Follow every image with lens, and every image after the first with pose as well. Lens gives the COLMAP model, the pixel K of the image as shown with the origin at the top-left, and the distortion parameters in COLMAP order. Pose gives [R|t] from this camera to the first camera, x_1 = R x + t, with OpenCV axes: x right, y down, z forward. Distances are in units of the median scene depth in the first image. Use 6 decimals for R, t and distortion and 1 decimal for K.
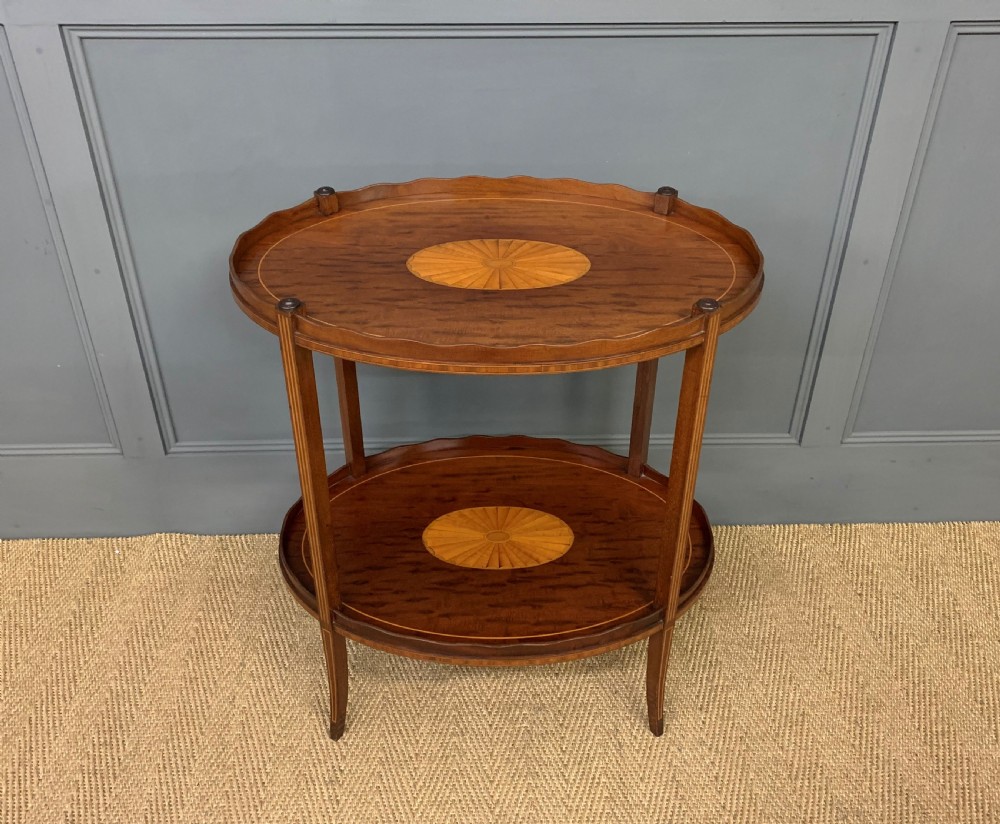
lens RADIAL K [[930.2, 0, 498.6], [0, 930.2, 356.9], [0, 0, 1]] dist [0.014929, 0.003789]
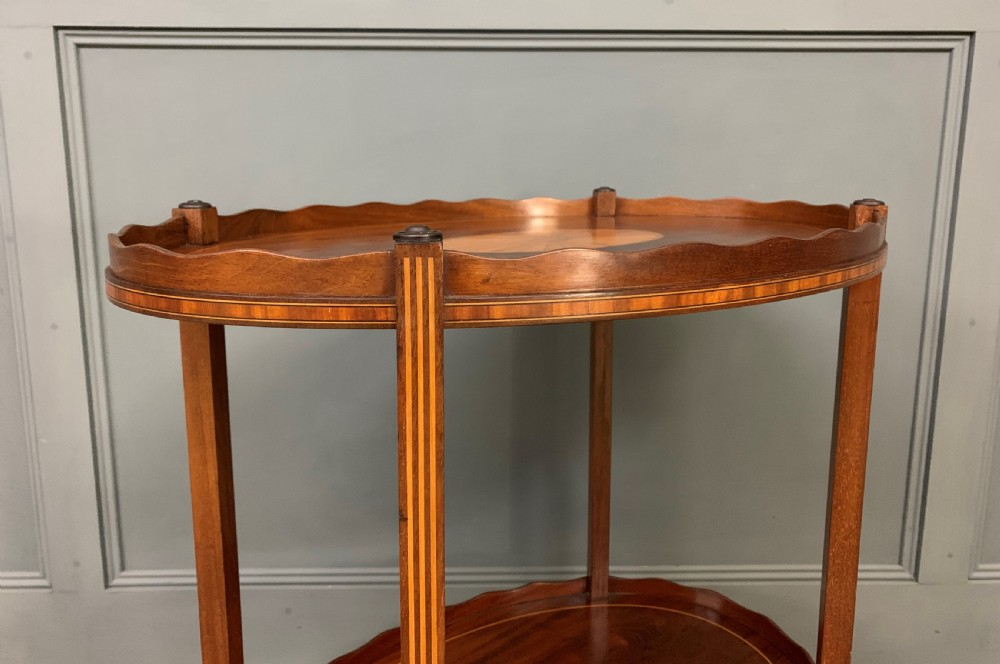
lens RADIAL K [[742.2, 0, 495.8], [0, 742.2, 296.7], [0, 0, 1]] dist [-0.003150, 0.001103]
pose [[0.999967, 0.000764, -0.008037, -0.031146], [-0.003936, 0.915333, -0.402679, 0.157908], [0.007048, 0.402697, 0.915306, 0.407611]]
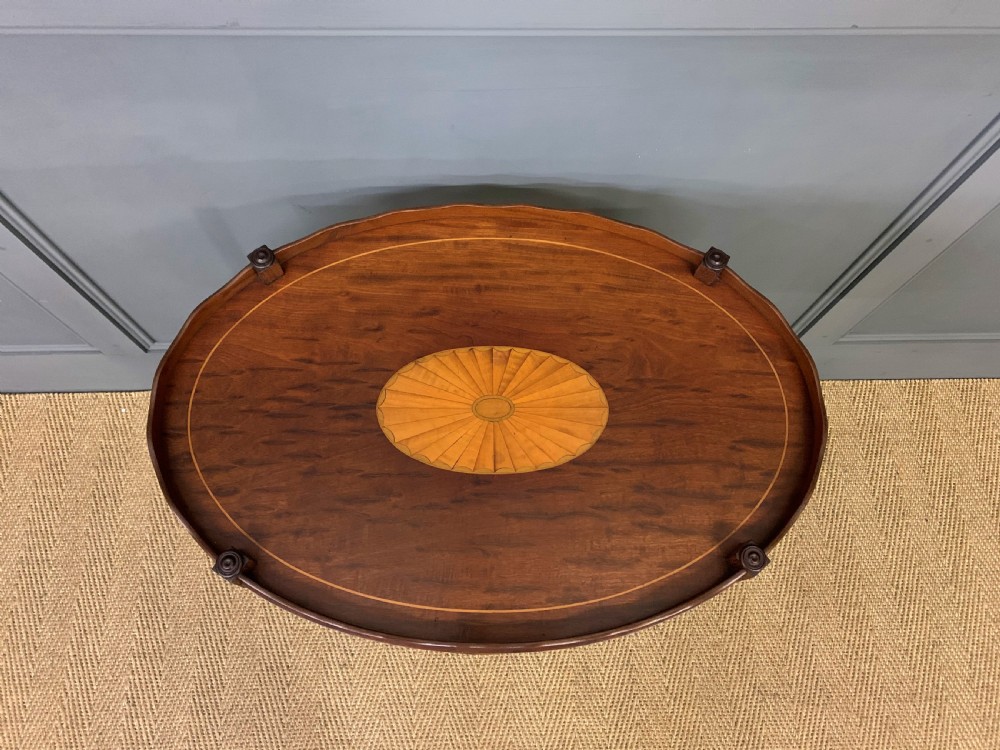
lens RADIAL K [[745.3, 0, 493.9], [0, 745.3, 349.3], [0, 0, 1]] dist [0.020412, -0.000929]
pose [[0.999741, 0.010289, 0.020314, -0.010649], [-0.019957, 0.825485, 0.564072, -0.421819], [-0.010965, -0.564331, 0.825476, 0.424790]]
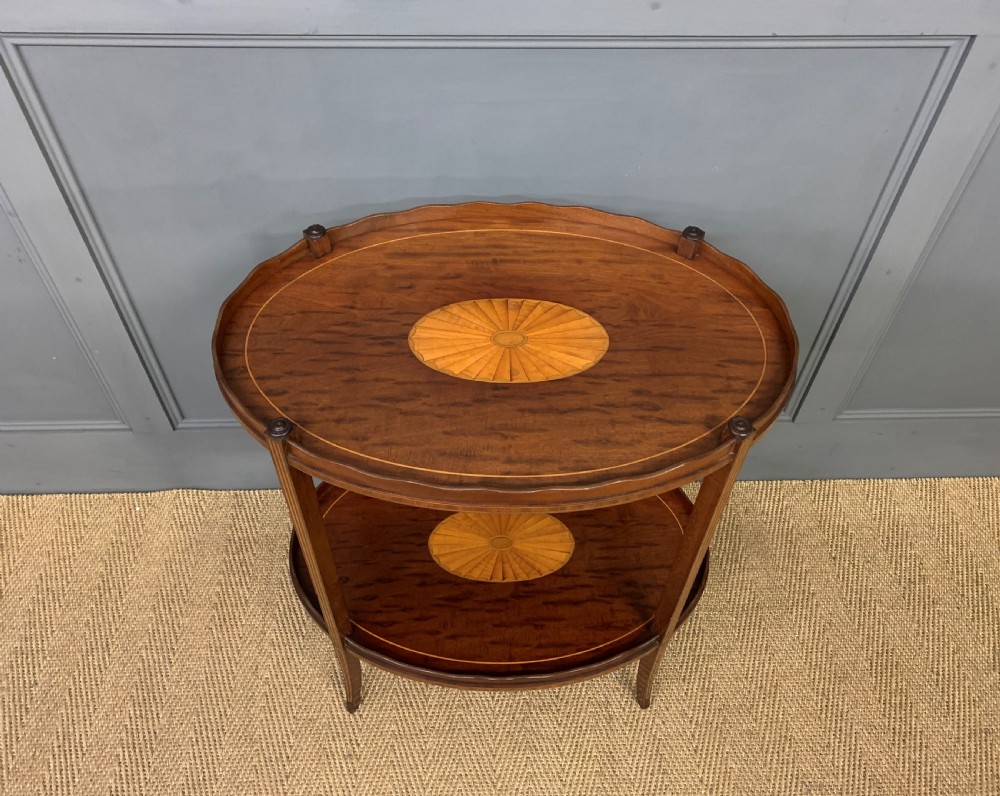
lens RADIAL K [[814.3, 0, 501.1], [0, 814.3, 382.8], [0, 0, 1]] dist [0.015788, 0.004848]
pose [[0.999860, 0.005875, 0.015643, -0.016693], [-0.009942, 0.961589, 0.274312, -0.234944], [-0.013431, -0.274429, 0.961514, 0.182881]]
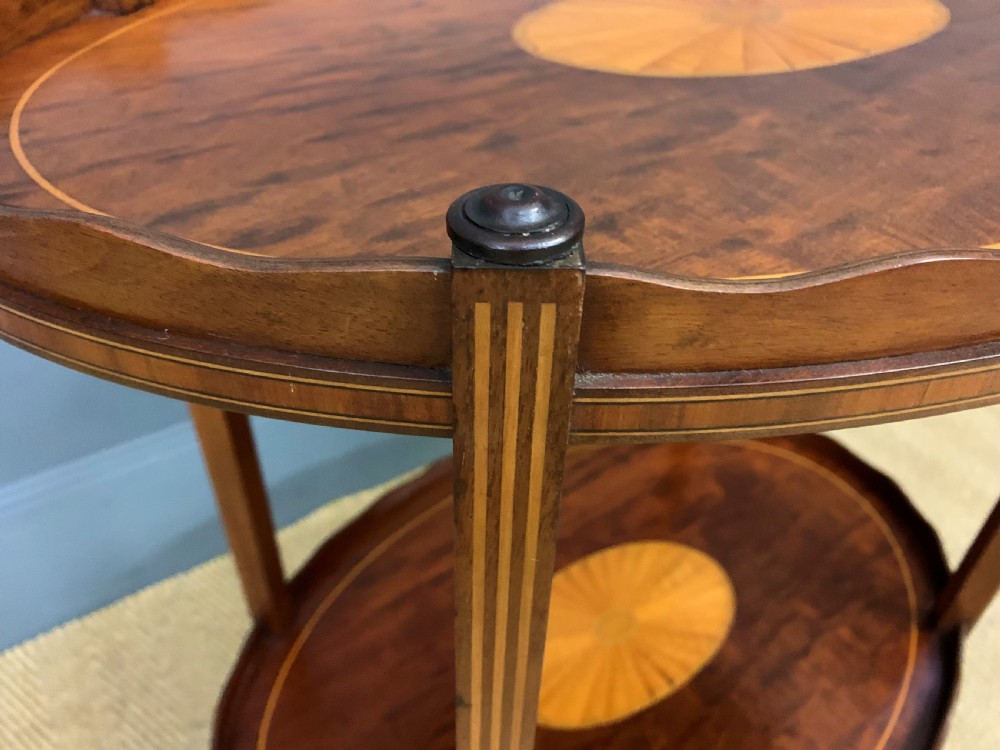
lens RADIAL K [[745.3, 0, 493.9], [0, 745.3, 349.3], [0, 0, 1]] dist [0.020412, -0.000929]
pose [[0.992900, 0.086727, -0.081419, -0.053906], [-0.080260, 0.993591, 0.079601, 0.044061], [0.087800, -0.072501, 0.993496, 0.540161]]
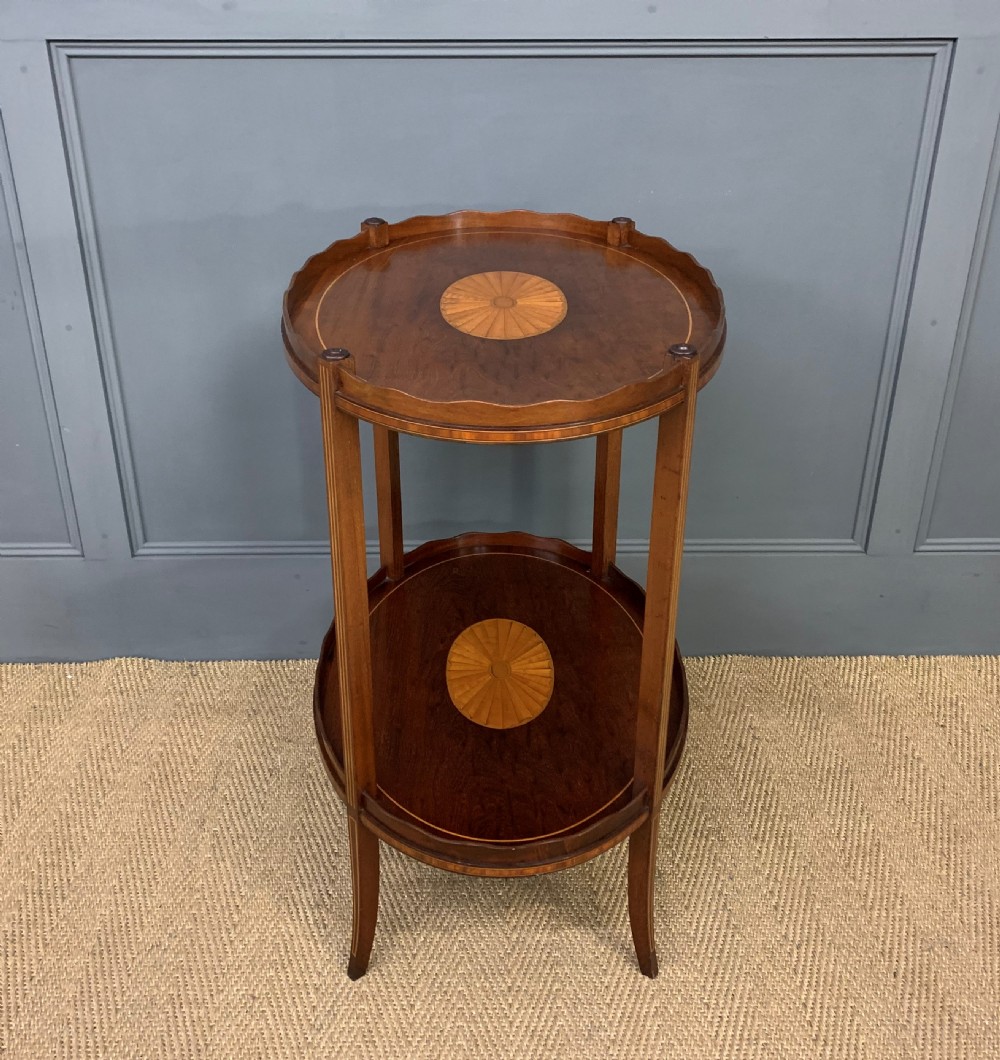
lens RADIAL K [[1108.6, 0, 486.8], [0, 1108.6, 490.2], [0, 0, 1]] dist [0.045683, -0.066426]
pose [[0.999837, 0.005121, -0.017321, -0.010452], [-0.007040, 0.993611, -0.112642, 0.191250], [0.016634, 0.112745, 0.993485, -0.040267]]
